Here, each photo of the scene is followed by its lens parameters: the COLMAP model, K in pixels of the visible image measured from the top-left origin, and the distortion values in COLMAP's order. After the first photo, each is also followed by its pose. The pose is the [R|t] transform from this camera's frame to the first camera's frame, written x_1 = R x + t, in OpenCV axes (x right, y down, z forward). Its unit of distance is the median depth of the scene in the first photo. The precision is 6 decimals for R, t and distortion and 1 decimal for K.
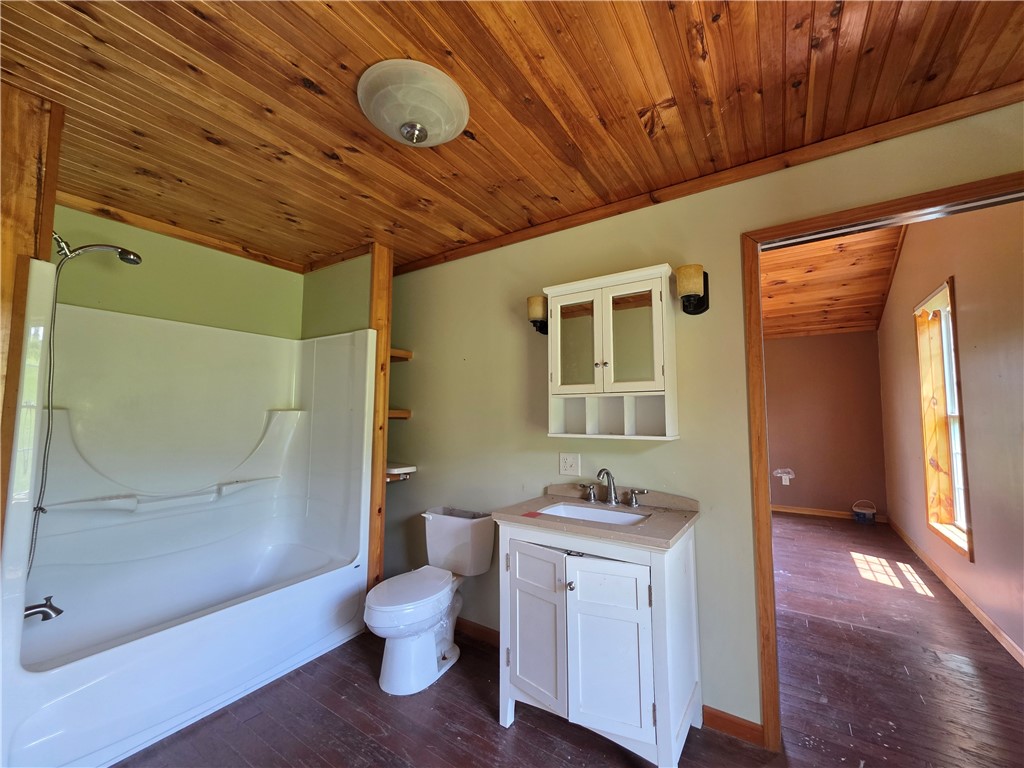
lens RADIAL K [[411.8, 0, 512.0], [0, 411.8, 384.0], [0, 0, 1]] dist [0.002109, 0.000040]
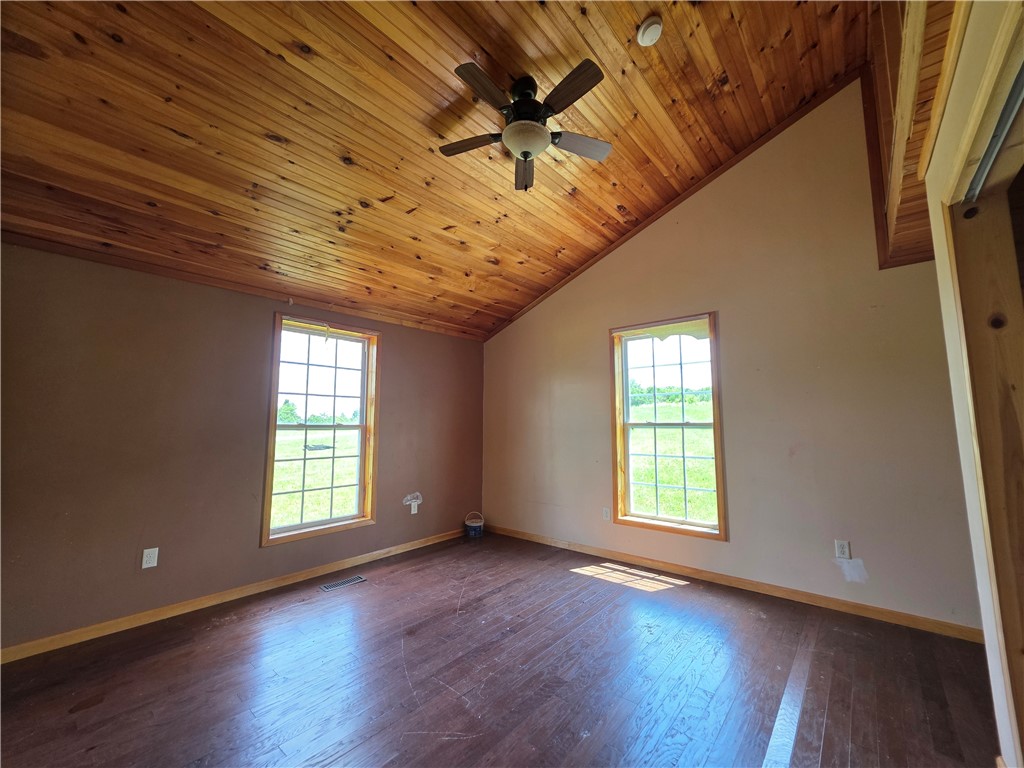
lens RADIAL K [[411.8, 0, 512.0], [0, 411.8, 384.0], [0, 0, 1]] dist [0.002109, 0.000040]
pose [[0.116624, 0.099549, 0.988174, -0.162928], [-0.067934, 0.993433, -0.092061, 0.092748], [-0.990850, -0.056394, 0.122621, 1.128363]]
